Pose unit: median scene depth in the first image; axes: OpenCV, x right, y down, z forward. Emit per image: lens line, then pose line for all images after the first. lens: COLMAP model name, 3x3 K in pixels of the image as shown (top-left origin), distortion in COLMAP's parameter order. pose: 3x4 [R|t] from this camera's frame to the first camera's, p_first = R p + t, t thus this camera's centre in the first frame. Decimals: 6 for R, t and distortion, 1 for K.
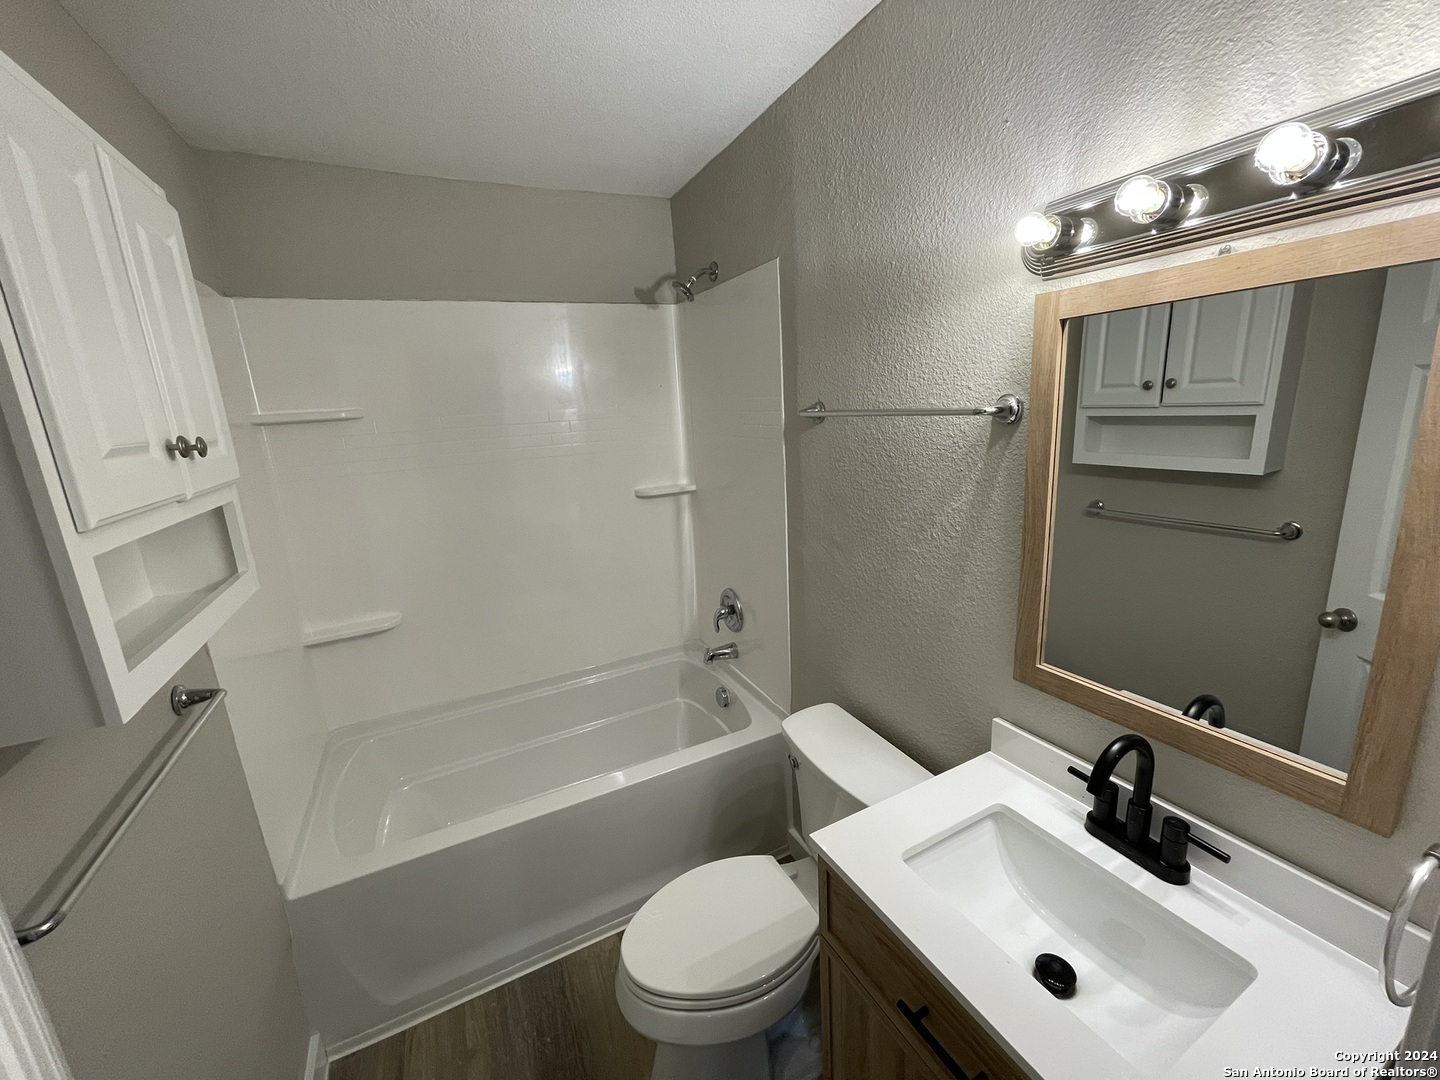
lens RADIAL K [[582.7, 0, 719.4], [0, 582.7, 537.2], [0, 0, 1]] dist [-0.003314, 0.000201]
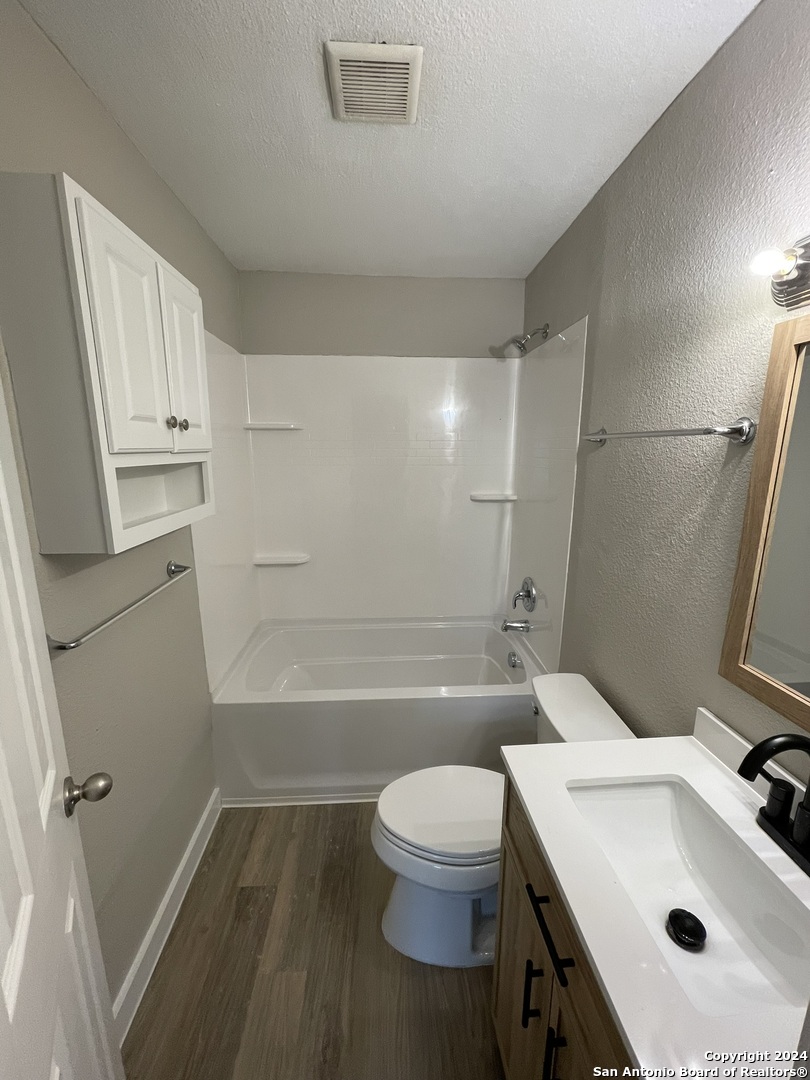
lens RADIAL K [[437.0, 0, 406.6], [0, 437.0, 539.6], [0, 0, 1]] dist [-0.003314, 0.000201]
pose [[0.919613, 0.138974, -0.367421, 0.204688], [-0.143439, 0.989541, 0.015275, 0.055404], [0.365702, 0.038655, 0.929929, -0.002162]]
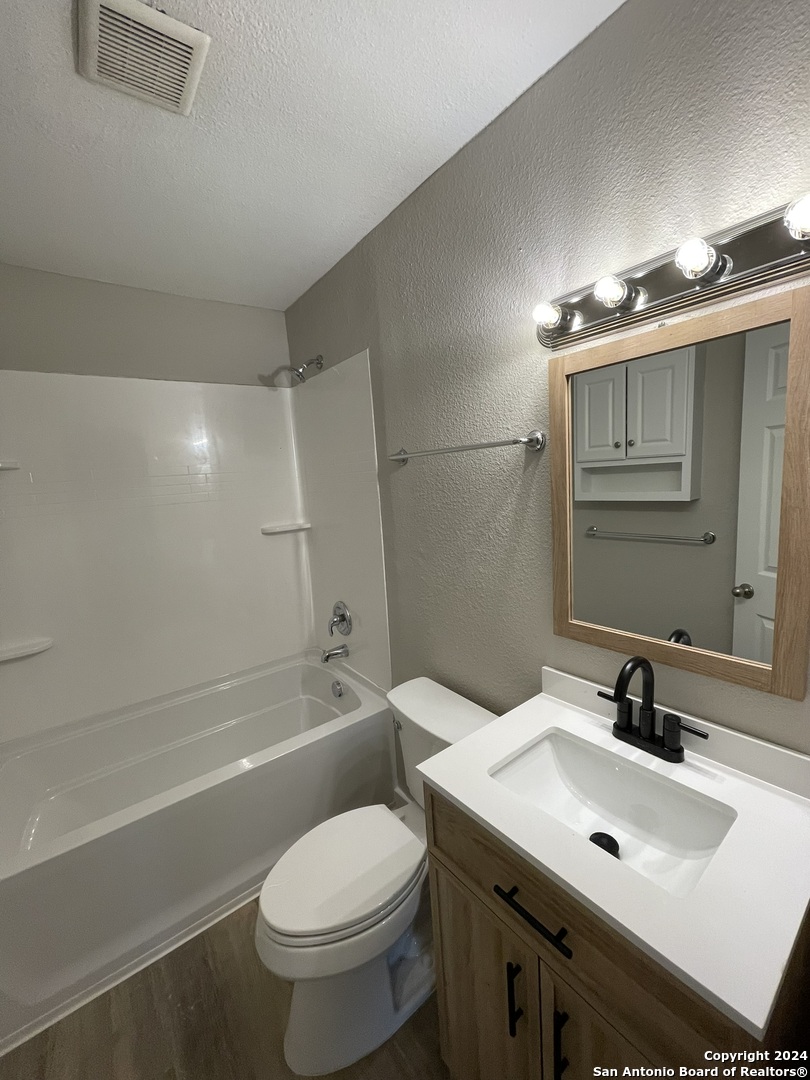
lens RADIAL K [[436.3, 0, 407.8], [0, 436.3, 539.3], [0, 0, 1]] dist [-0.003745, -0.000786]
pose [[0.982274, -0.033739, 0.184389, -0.014921], [0.051216, 0.994546, -0.090857, 0.086757], [-0.180318, 0.098690, 0.978645, 0.028594]]
